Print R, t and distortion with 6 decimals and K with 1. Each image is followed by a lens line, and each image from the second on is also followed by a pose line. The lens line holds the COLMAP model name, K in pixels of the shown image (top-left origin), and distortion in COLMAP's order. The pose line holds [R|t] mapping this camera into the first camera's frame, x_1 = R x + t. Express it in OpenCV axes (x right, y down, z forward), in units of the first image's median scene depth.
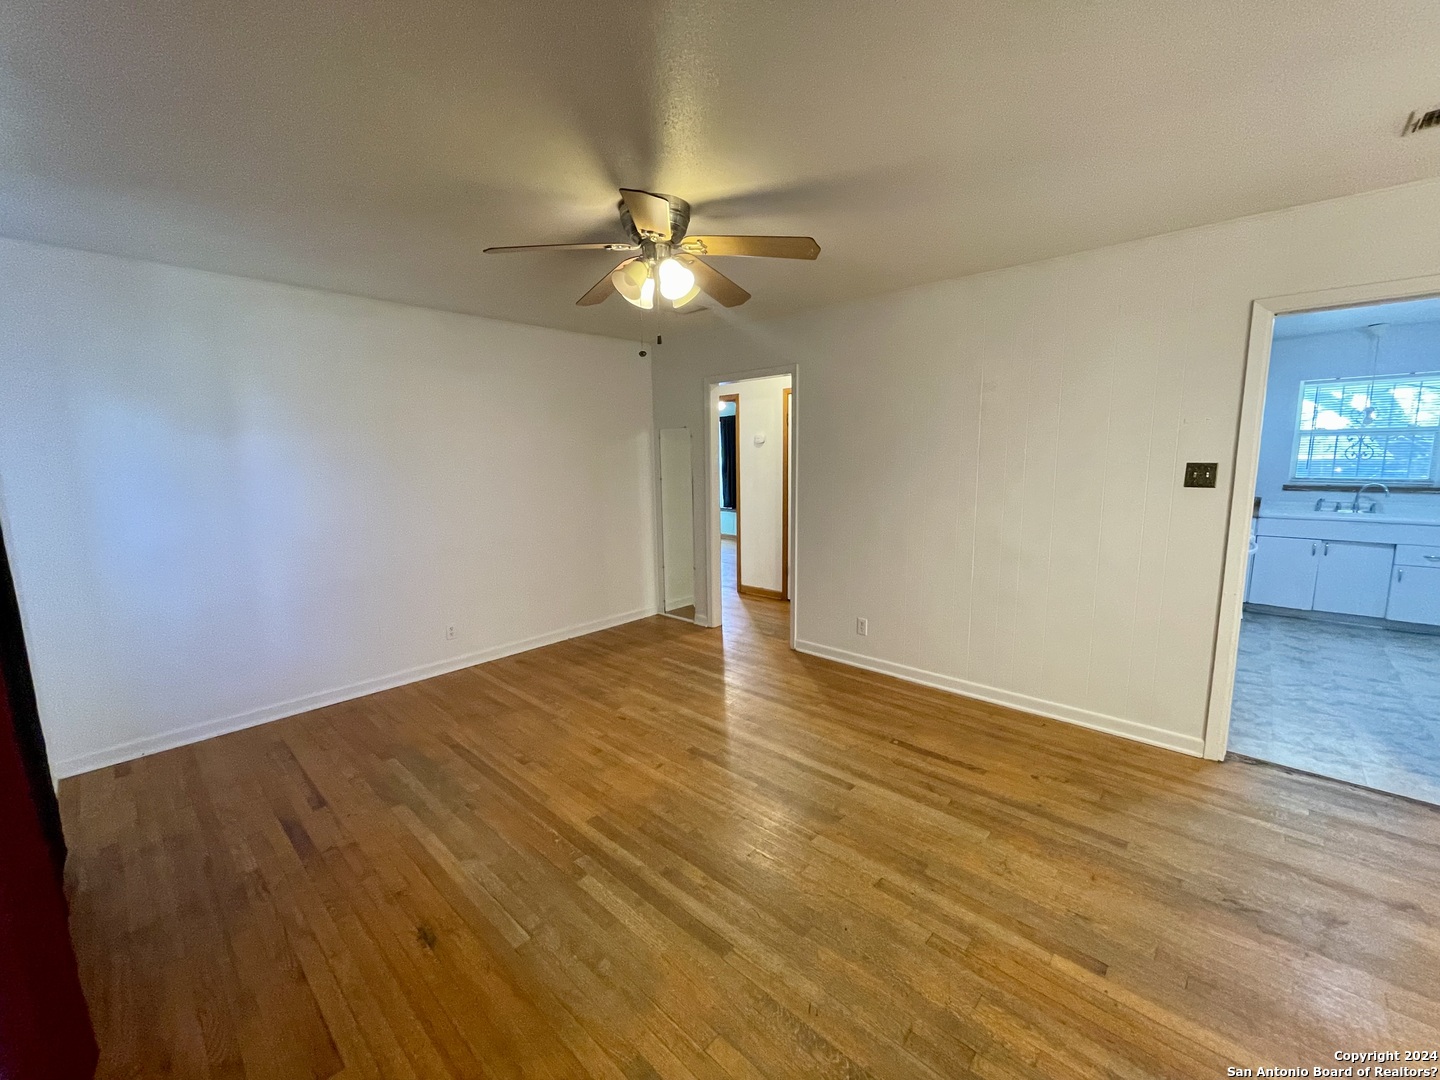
lens RADIAL K [[582.0, 0, 717.4], [0, 582.0, 539.4], [0, 0, 1]] dist [-0.003068, 0.001186]
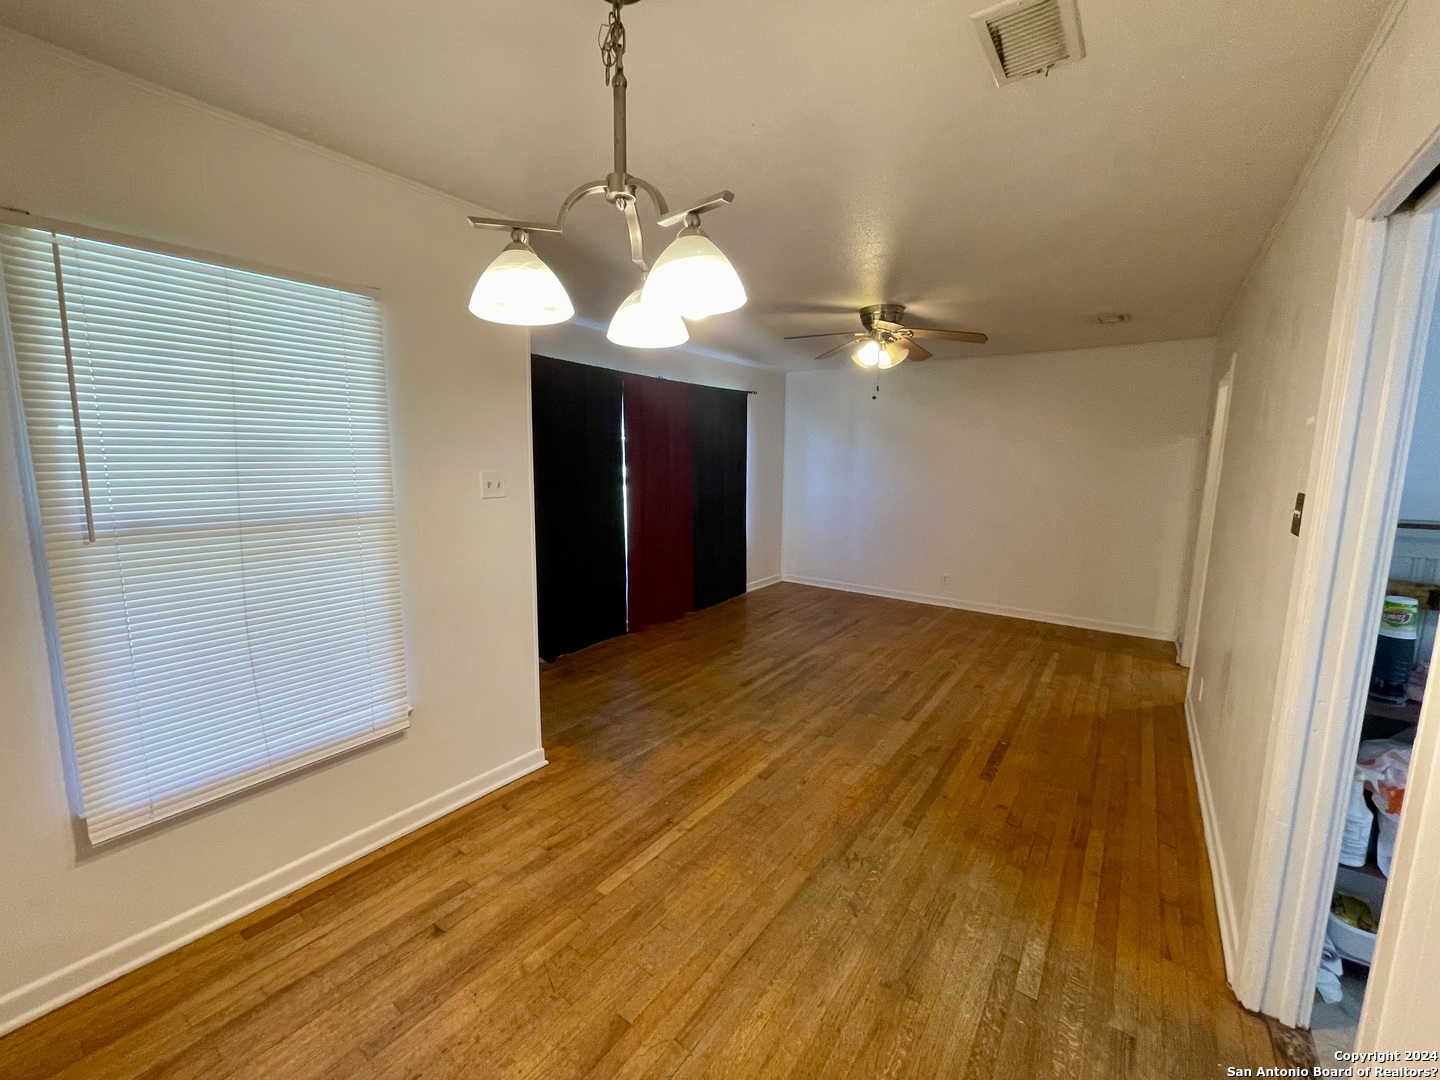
lens RADIAL K [[582.0, 0, 719.3], [0, 582.0, 536.8], [0, 0, 1]] dist [-0.003068, 0.001186]
pose [[0.120573, 0.153299, -0.980796, 1.204466], [-0.158311, 0.978329, 0.133452, -0.066772], [0.980000, 0.139180, 0.142229, 0.312370]]
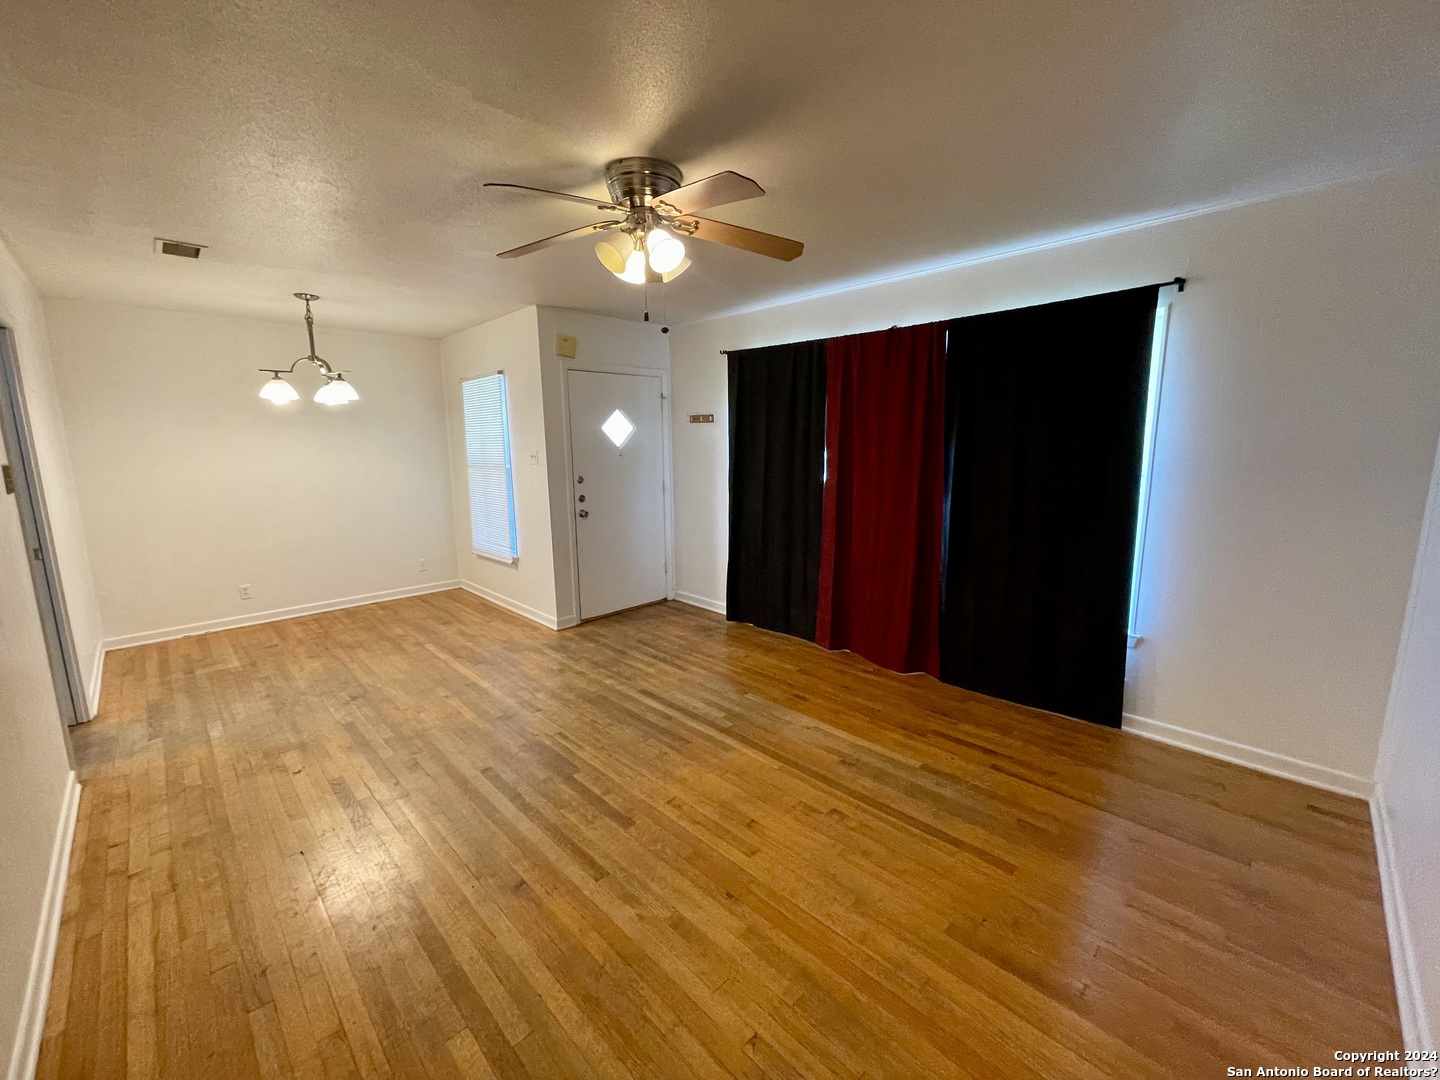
lens RADIAL K [[582.0, 0, 713.5], [0, 582.0, 541.1], [0, 0, 1]] dist [-0.003068, 0.001186]
pose [[-0.998596, 0.016711, 0.050261, -0.199320], [0.031624, 0.949332, 0.312680, -0.230289], [-0.042489, 0.313831, -0.948528, 1.596260]]
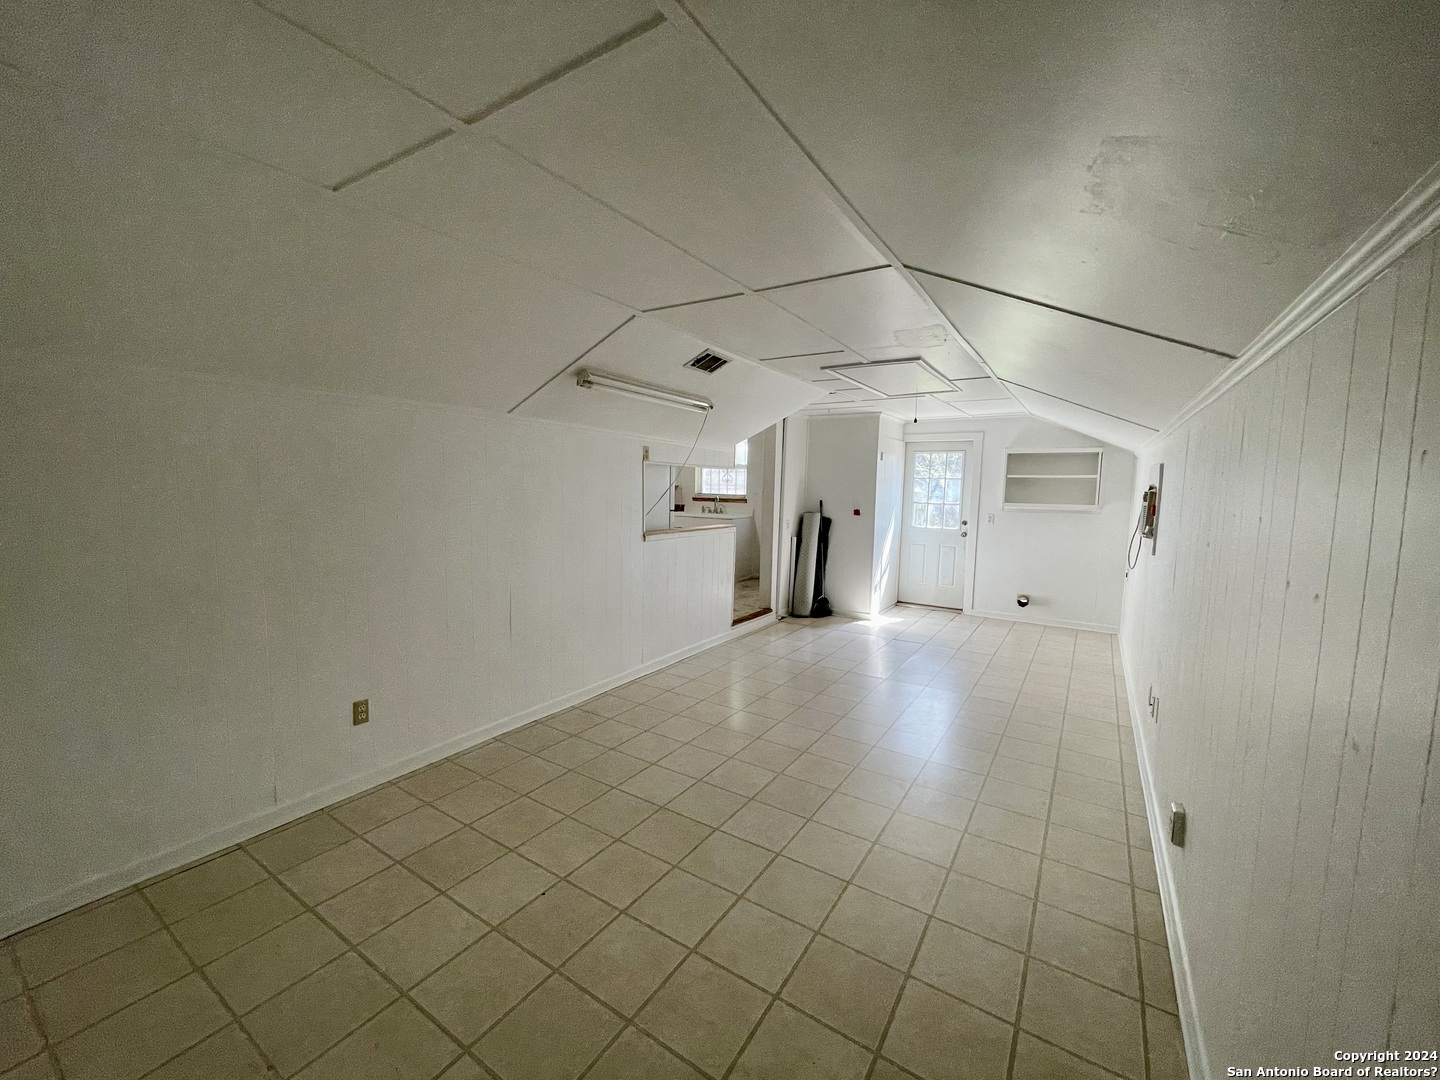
lens RADIAL K [[582.0, 0, 716.4], [0, 582.0, 539.6], [0, 0, 1]] dist [-0.003068, 0.001186]
pose [[0.983773, 0.019400, 0.178365, 1.327641], [-0.010360, 0.998621, -0.051476, 0.191556], [-0.179117, 0.048793, 0.982617, -1.088343]]
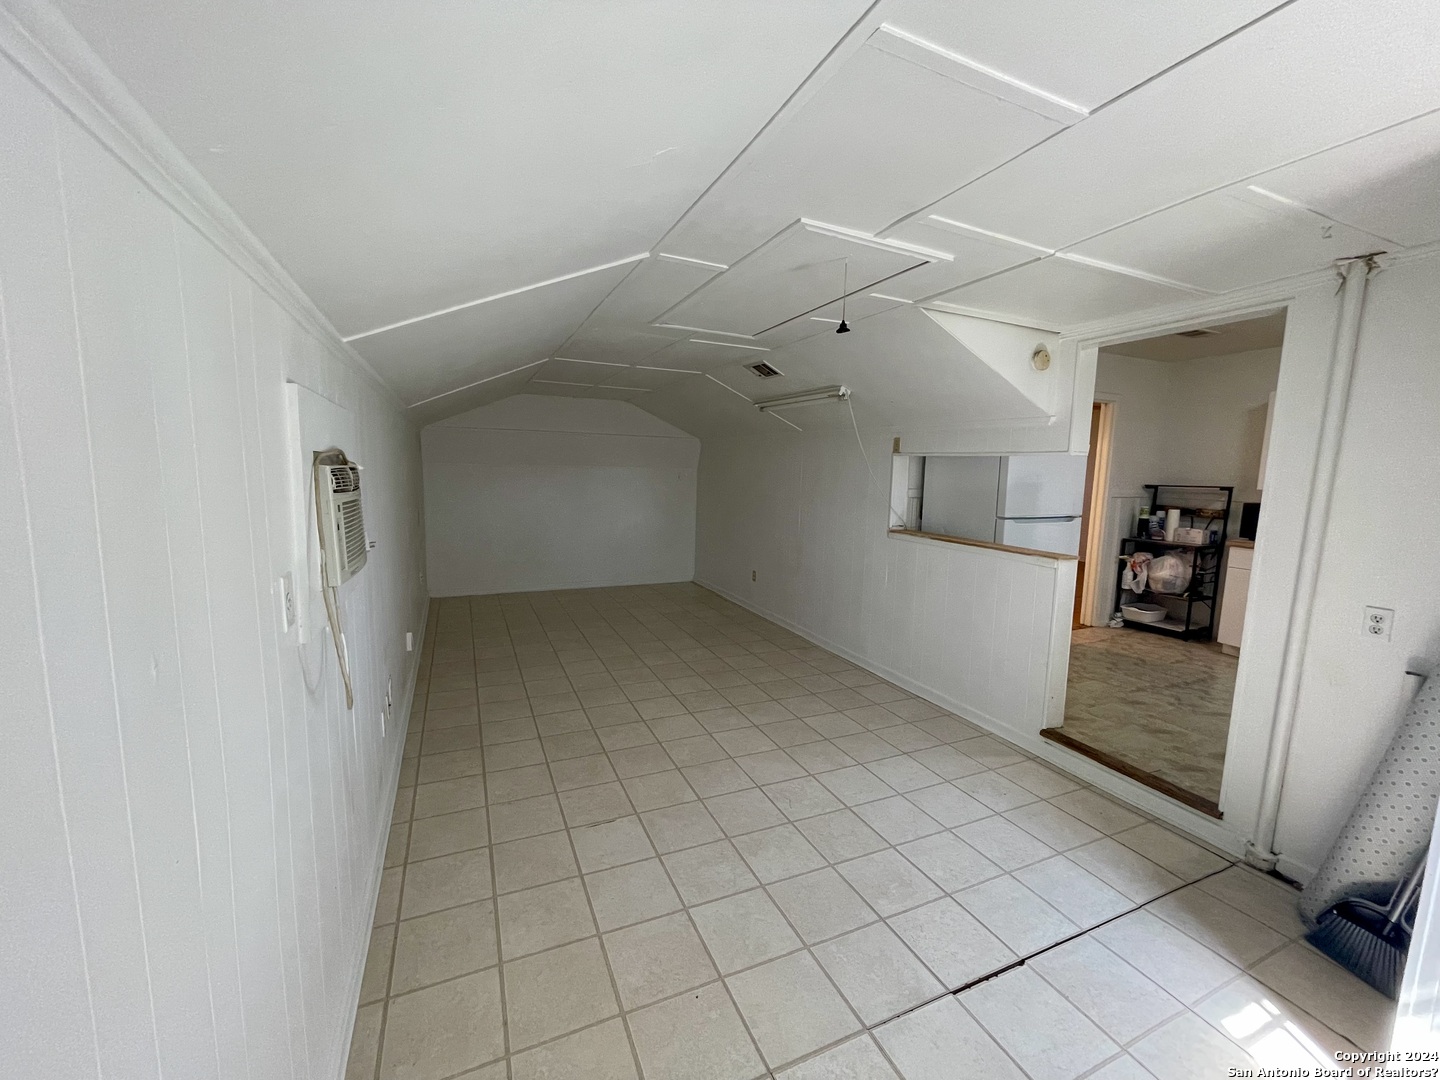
lens RADIAL K [[582.0, 0, 722.0], [0, 582.0, 538.7], [0, 0, 1]] dist [-0.003068, 0.001186]
pose [[-0.384133, 0.120743, -0.915348, 2.829547], [-0.152905, 0.969402, 0.192041, -0.079575], [0.910528, 0.213730, -0.353918, 0.491156]]
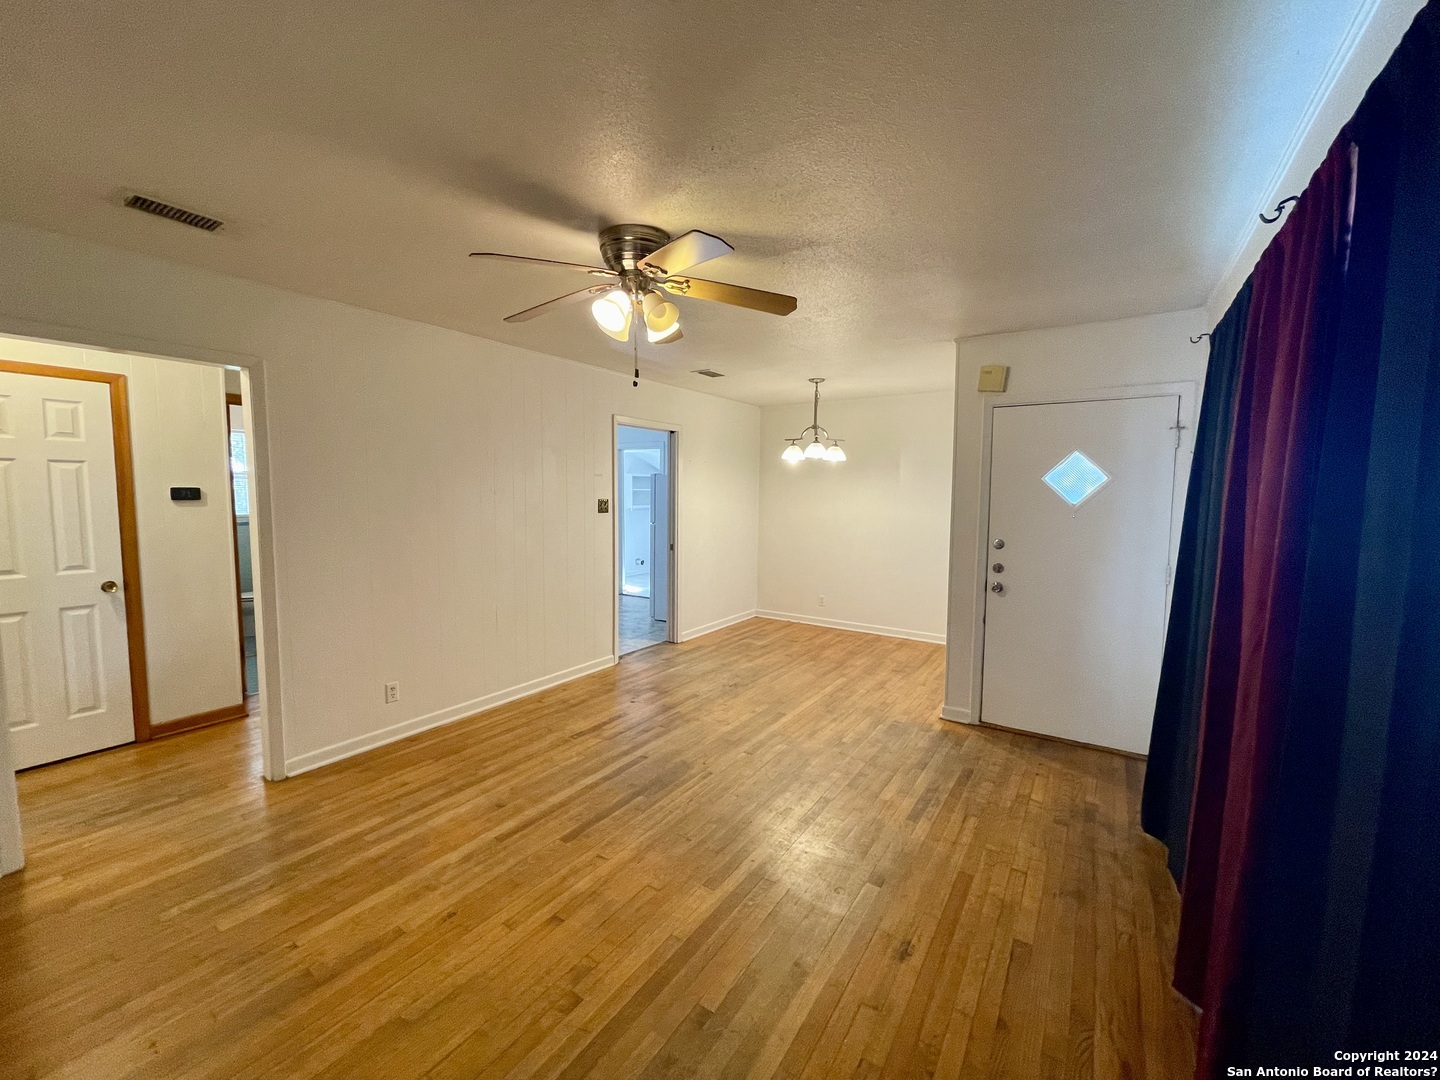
lens RADIAL K [[582.0, 0, 718.1], [0, 582.0, 539.9], [0, 0, 1]] dist [-0.003068, 0.001186]
pose [[-0.159217, -0.071091, 0.984681, -0.869215], [0.136187, 0.986287, 0.093228, -0.113316], [-0.977805, 0.148944, -0.147352, 0.837925]]
